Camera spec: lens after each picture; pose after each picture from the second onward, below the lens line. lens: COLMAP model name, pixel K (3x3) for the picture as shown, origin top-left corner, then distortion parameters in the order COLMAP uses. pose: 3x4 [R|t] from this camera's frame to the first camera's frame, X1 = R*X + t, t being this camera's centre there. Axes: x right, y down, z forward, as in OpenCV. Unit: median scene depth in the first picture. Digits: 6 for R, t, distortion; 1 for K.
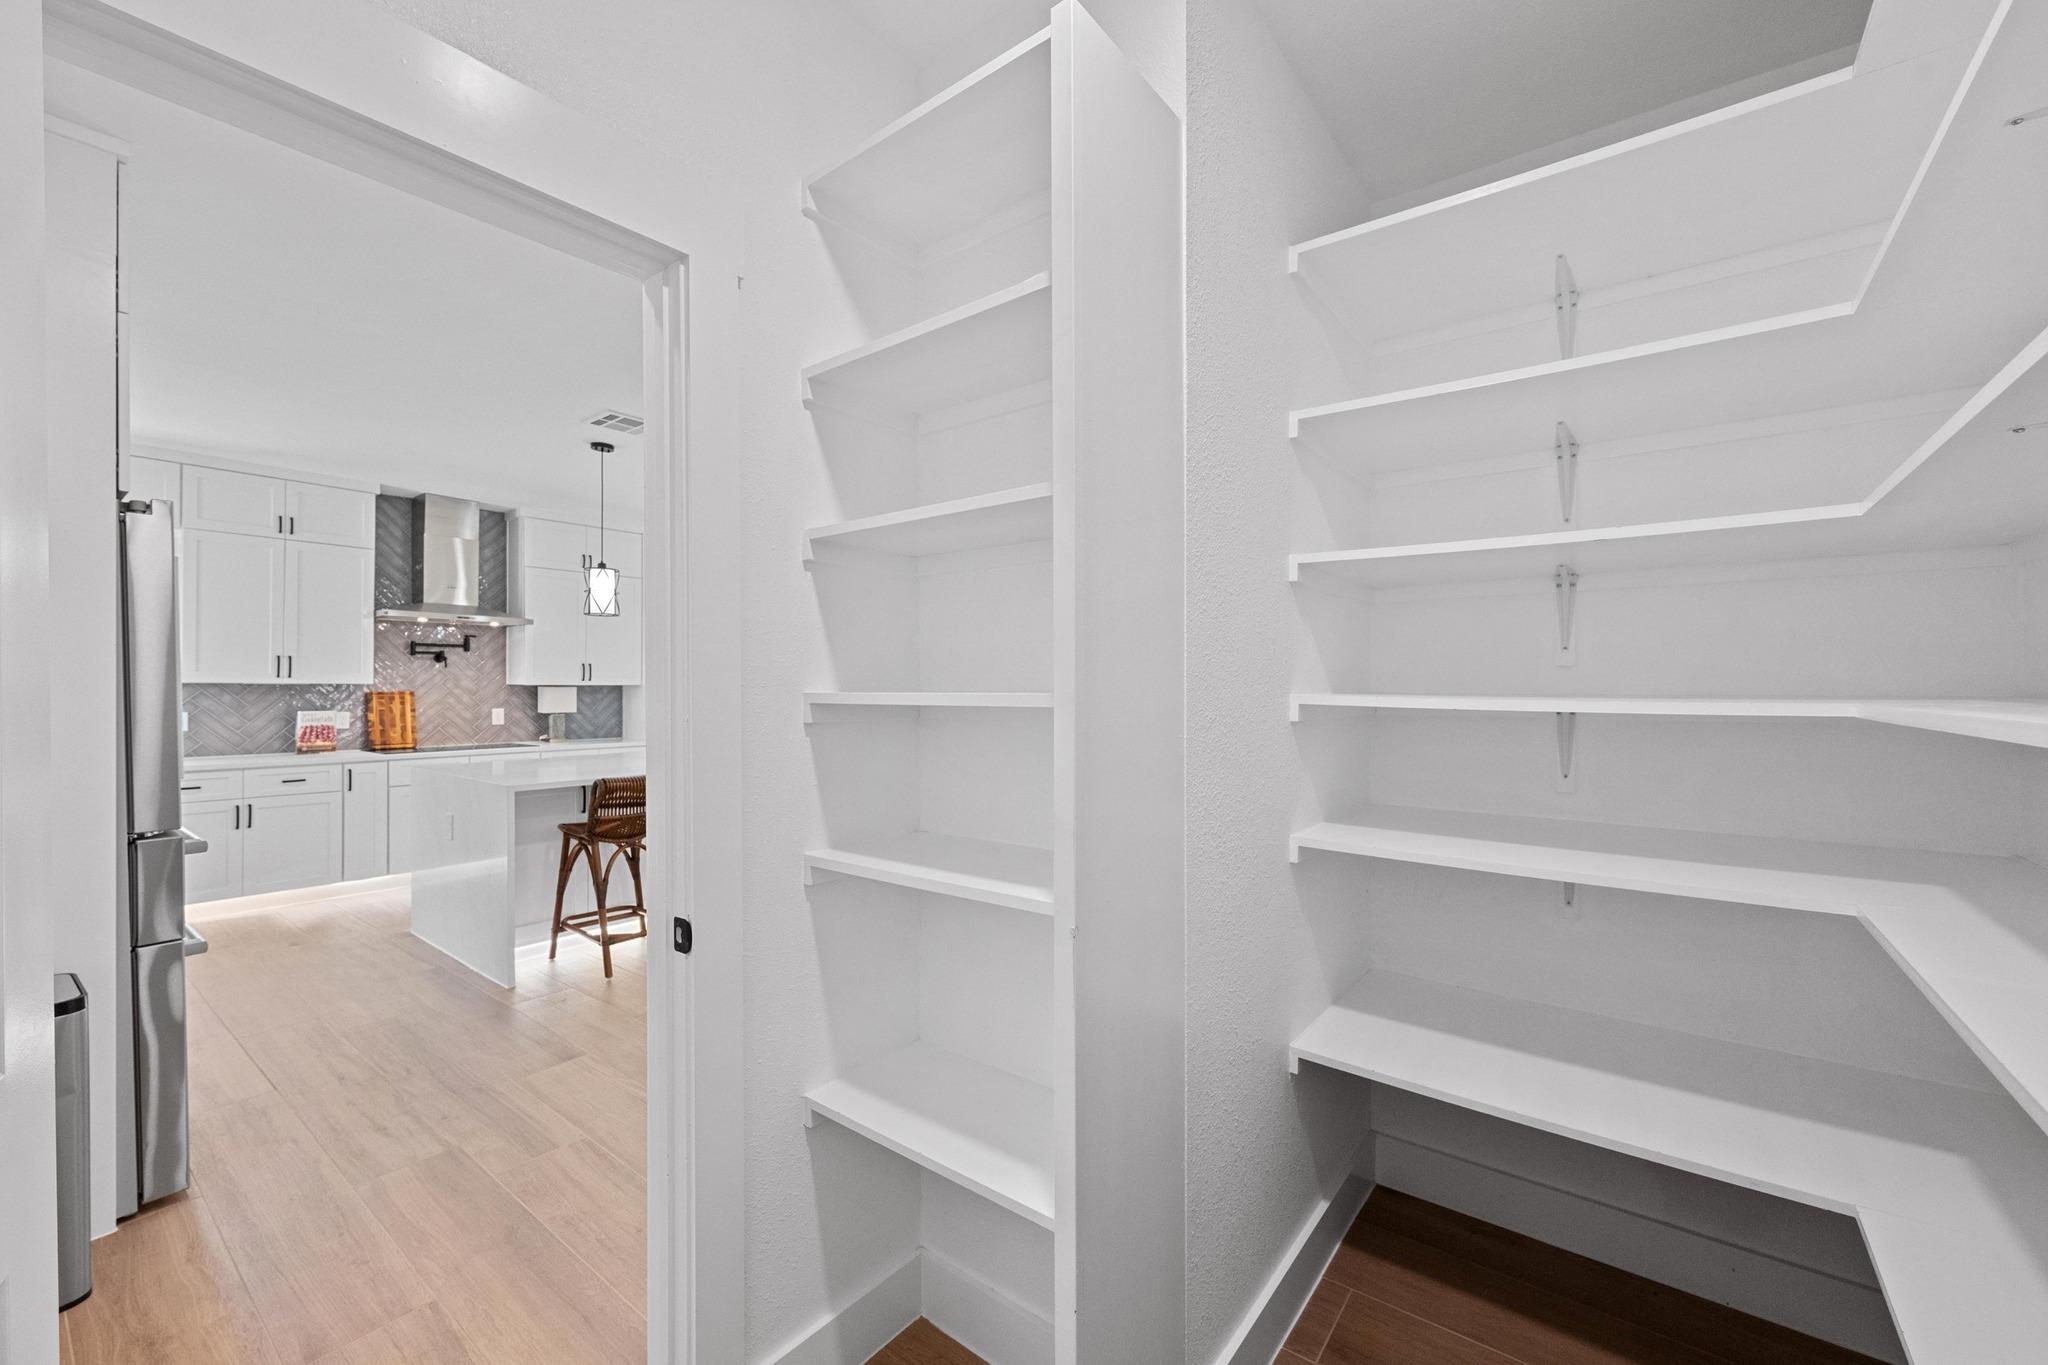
lens RADIAL K [[813.5, 0, 1018.2], [0, 813.5, 689.0], [0, 0, 1]] dist [-0.000941, 0.000252]
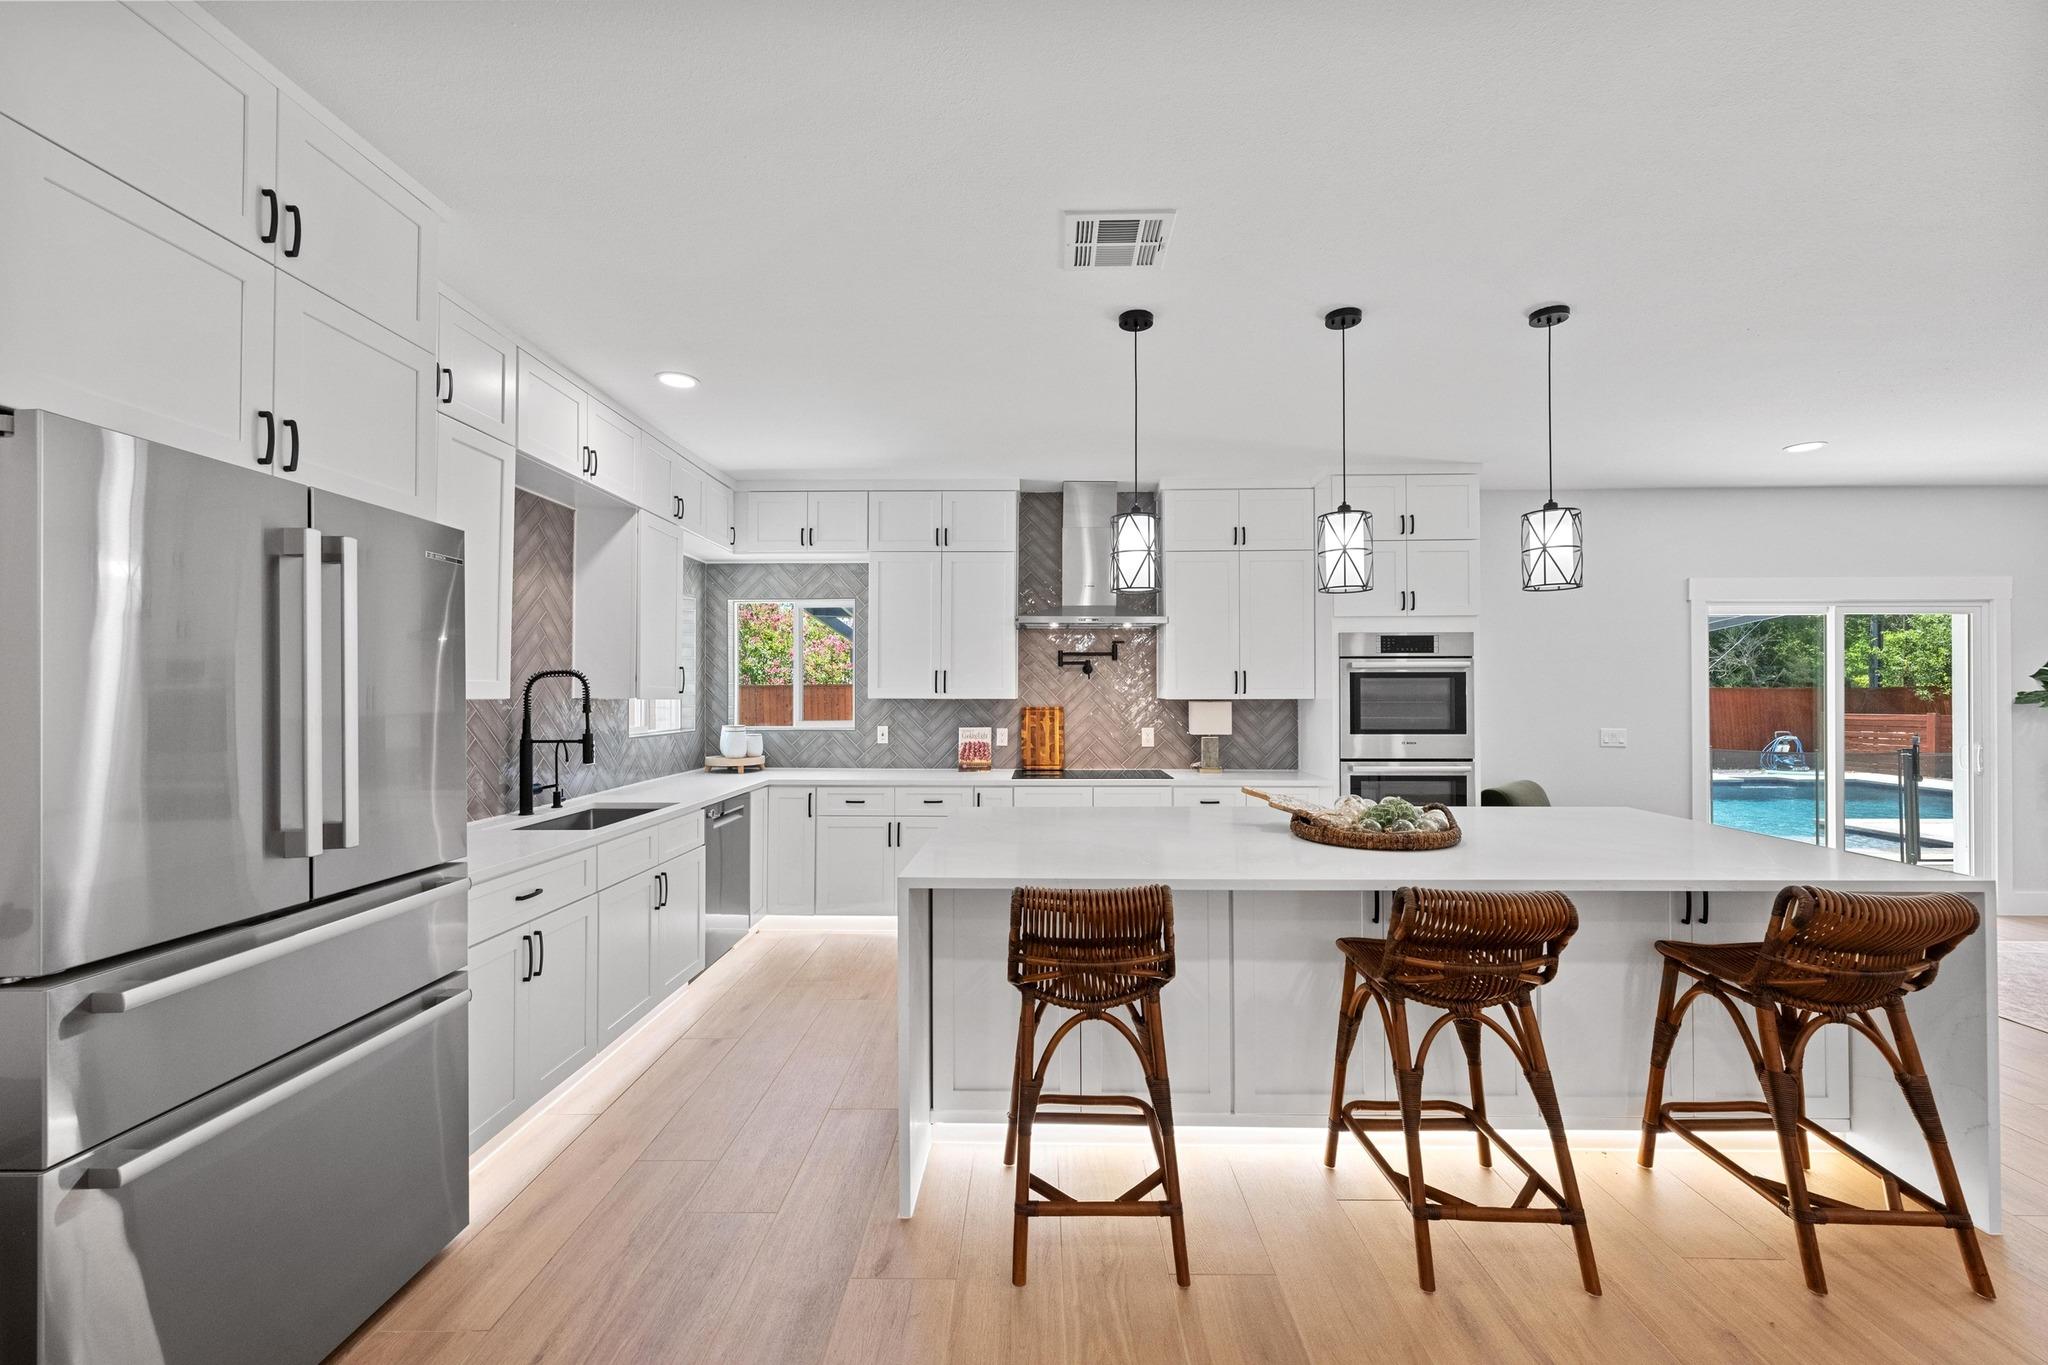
lens RADIAL K [[813.5, 0, 1024.5], [0, 813.5, 684.2], [0, 0, 1]] dist [-0.000941, 0.000252]
pose [[0.602834, -0.011423, -0.797785, -0.053924], [0.000673, 0.999904, -0.013808, -0.009396], [0.797866, 0.007788, 0.602784, 0.422888]]
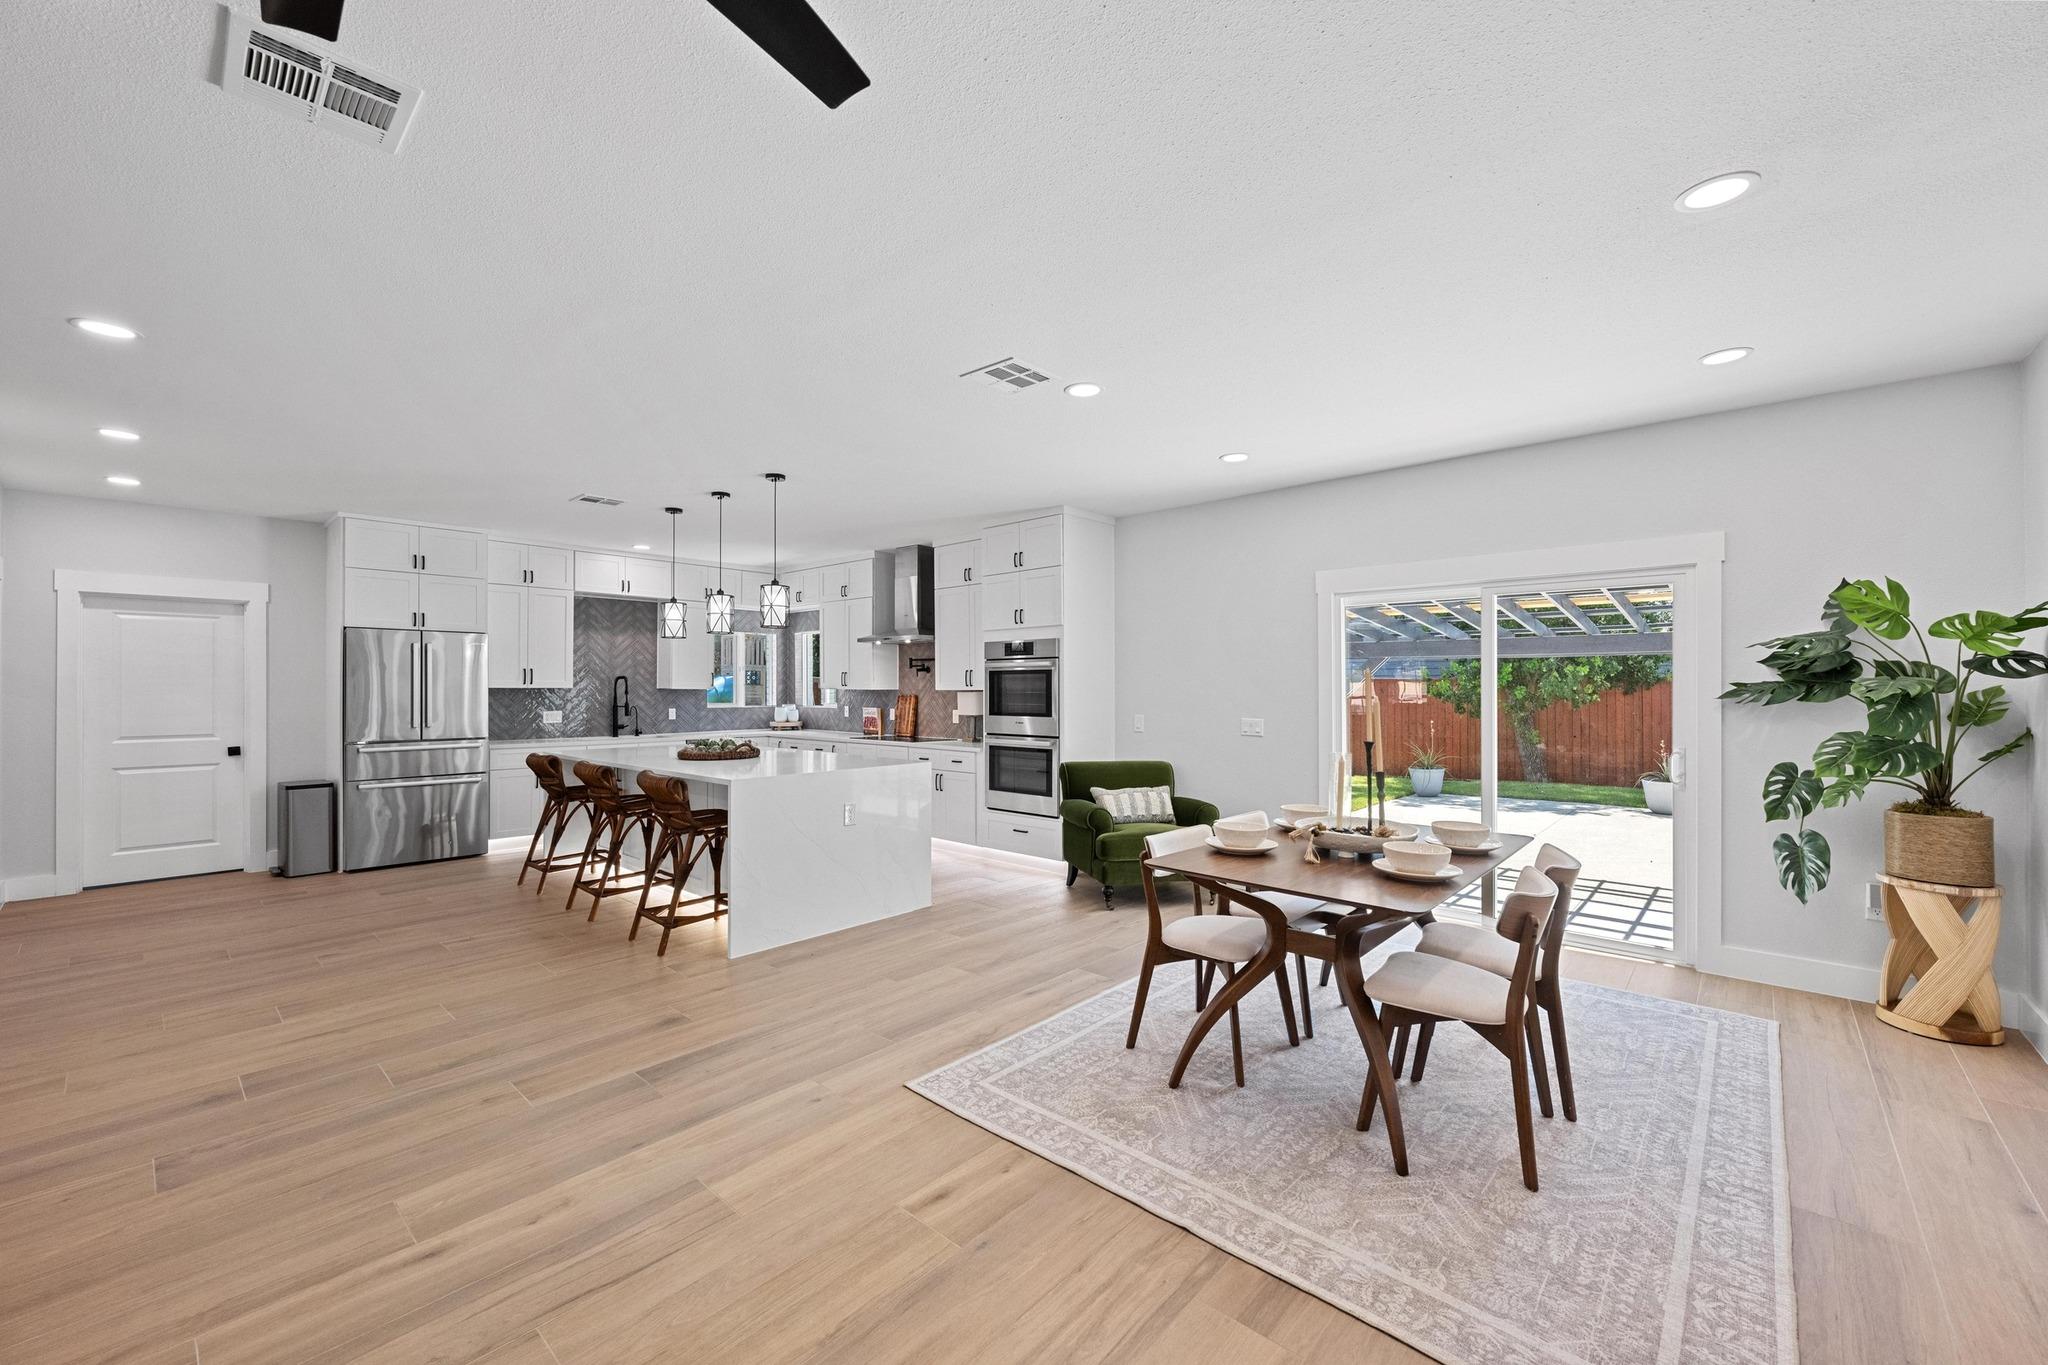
lens RADIAL K [[813.5, 0, 1025.7], [0, 813.5, 688.0], [0, 0, 1]] dist [-0.000941, 0.000252]
pose [[-0.067774, -0.002035, -0.997699, 0.589119], [-0.001258, 0.999997, -0.001954, -0.006214], [0.997700, 0.001122, -0.067776, 1.264329]]
